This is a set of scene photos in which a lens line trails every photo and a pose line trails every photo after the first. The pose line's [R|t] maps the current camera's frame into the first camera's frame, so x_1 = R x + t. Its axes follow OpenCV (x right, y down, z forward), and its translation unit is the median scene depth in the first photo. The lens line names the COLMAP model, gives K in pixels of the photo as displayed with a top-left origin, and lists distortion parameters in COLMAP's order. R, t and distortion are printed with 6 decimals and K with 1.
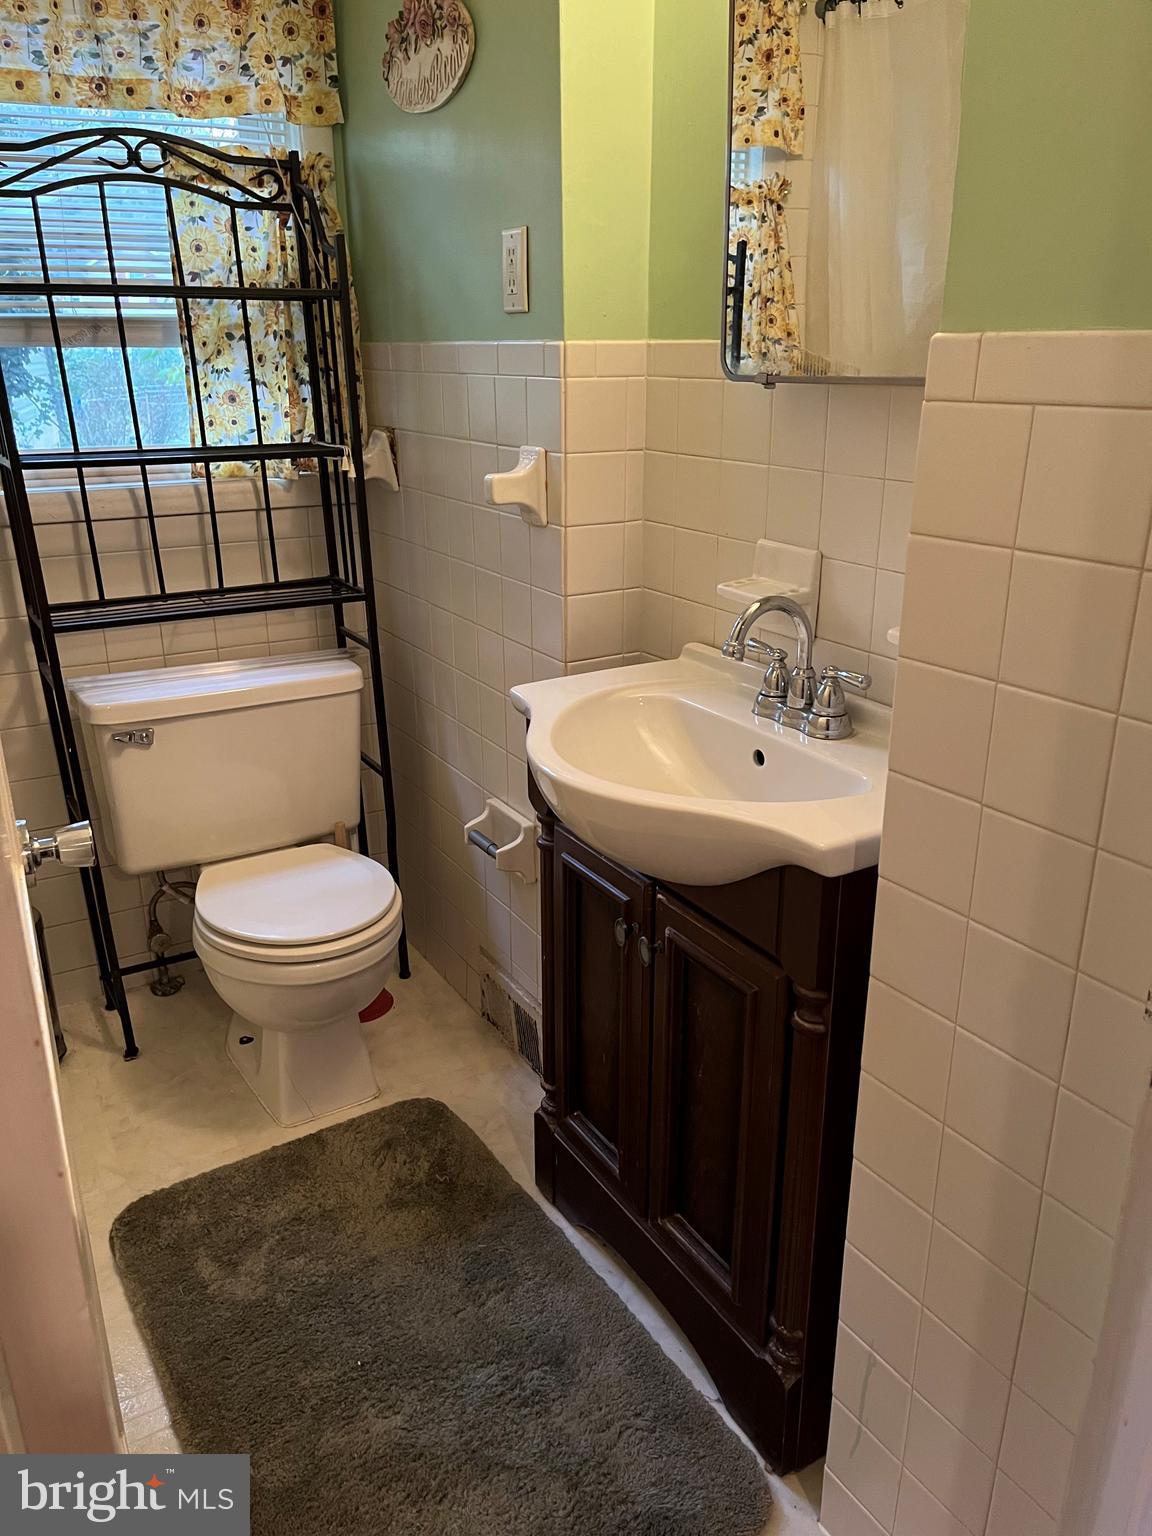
lens RADIAL K [[1167.8, 0, 565.6], [0, 1167.8, 773.2], [0, 0, 1]] dist [0.076290, -0.105080]
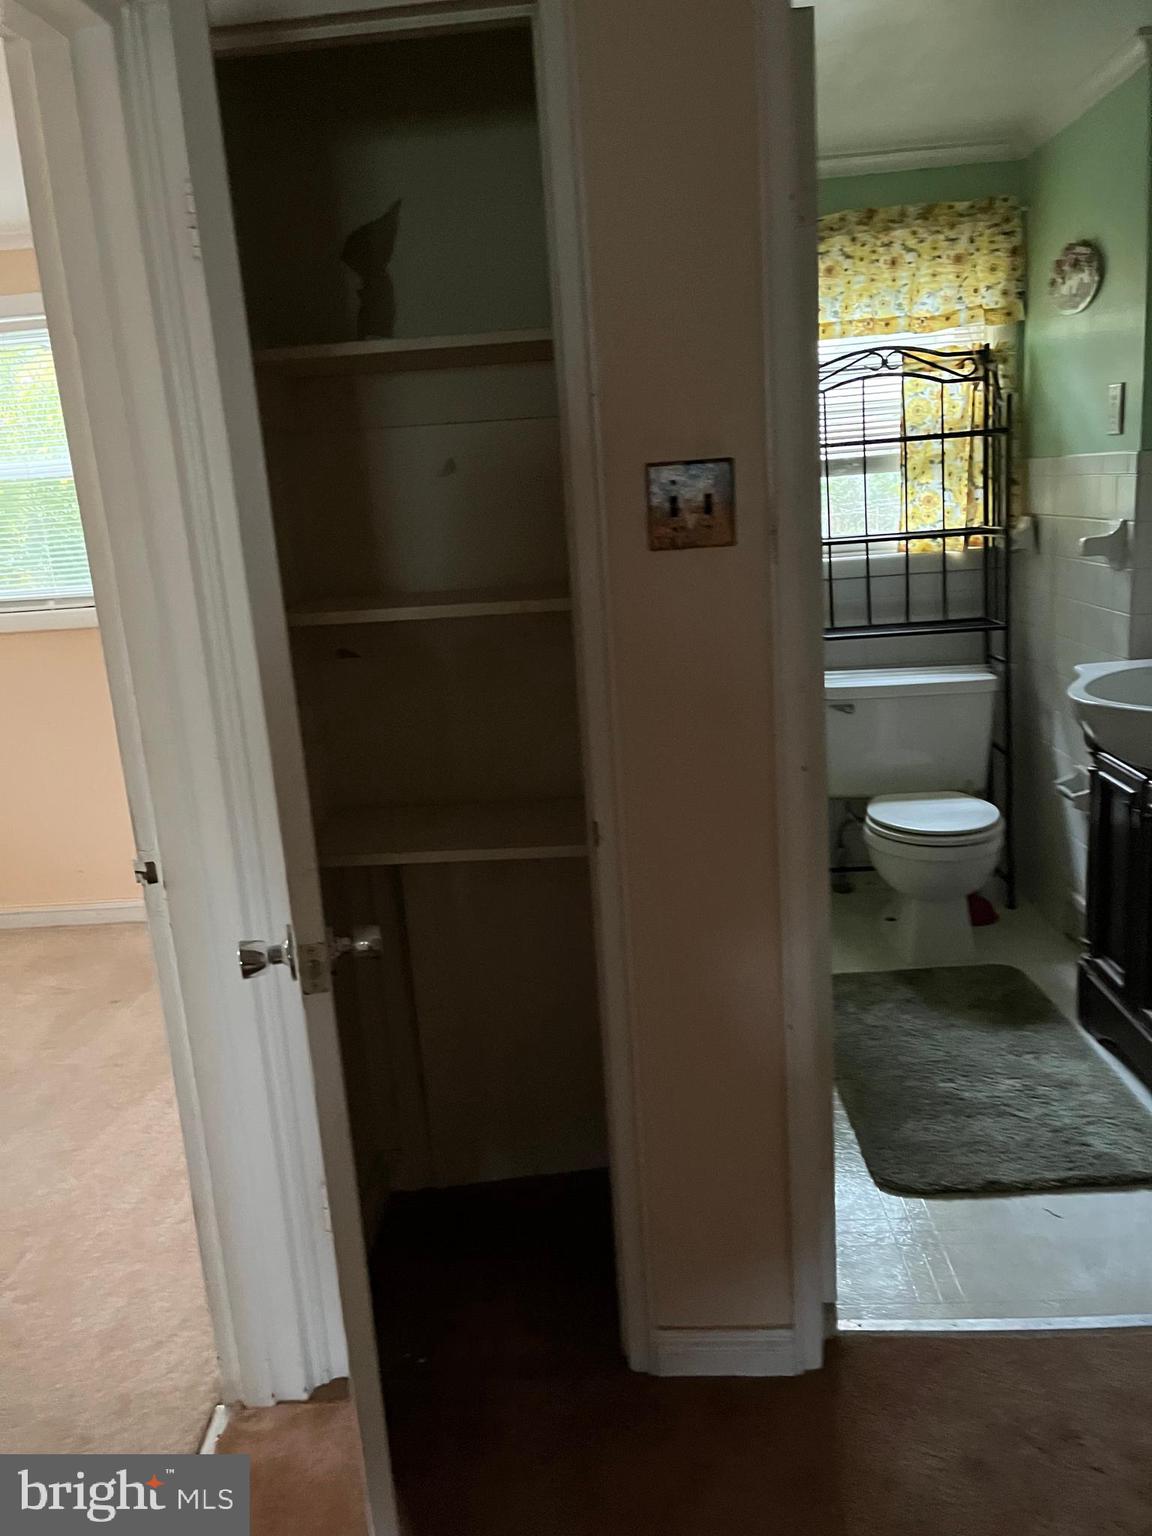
lens RADIAL K [[1167.8, 0, 565.6], [0, 1167.8, 773.2], [0, 0, 1]] dist [0.076290, -0.105080]
pose [[0.829008, 0.071948, -0.554589, 0.216246], [-0.128376, 0.989690, -0.063503, 0.206143], [0.544303, 0.123841, 0.829698, -0.527811]]
